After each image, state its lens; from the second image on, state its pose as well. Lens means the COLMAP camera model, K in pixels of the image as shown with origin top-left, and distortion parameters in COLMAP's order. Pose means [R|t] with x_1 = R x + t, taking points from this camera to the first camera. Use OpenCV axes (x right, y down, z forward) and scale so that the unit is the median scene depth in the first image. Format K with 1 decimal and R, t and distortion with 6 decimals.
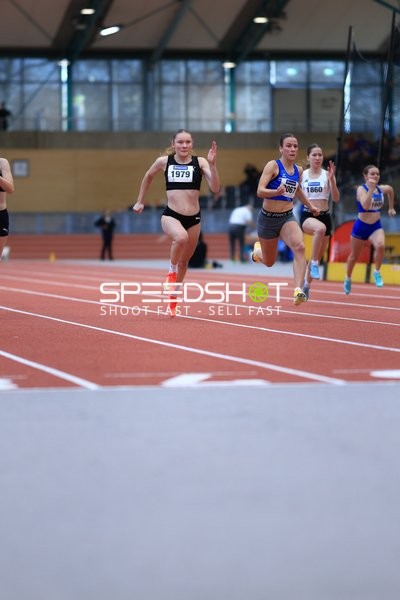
lens RADIAL K [[2810.8, 0, 200.0], [0, 2810.8, 300.0], [0, 0, 1]] dist [0.288150, 4.572651]
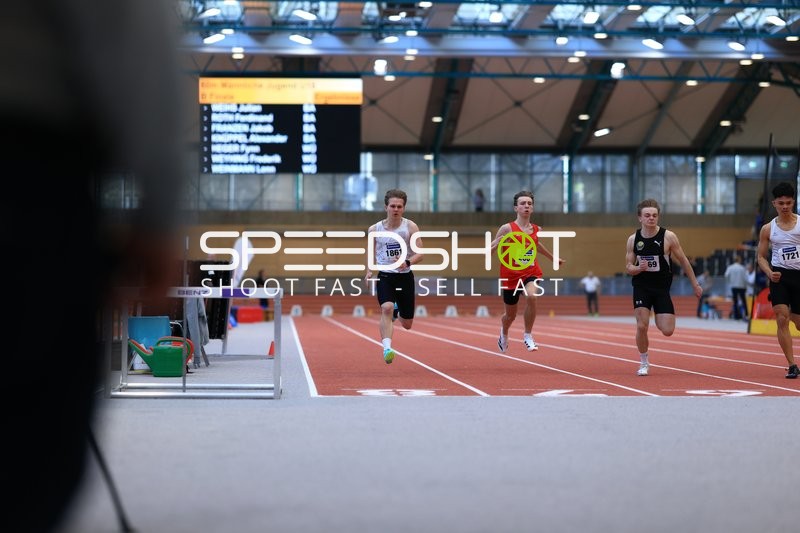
lens RADIAL K [[3747.7, 0, 400.0], [0, 3747.7, 266.5], [0, 0, 1]] dist [0.288150, 4.572651]
pose [[0.980637, 0.008327, -0.195657, 0.204282], [-0.015192, 0.999319, -0.033614, 0.020402], [0.195244, 0.035936, 0.980096, -0.633255]]
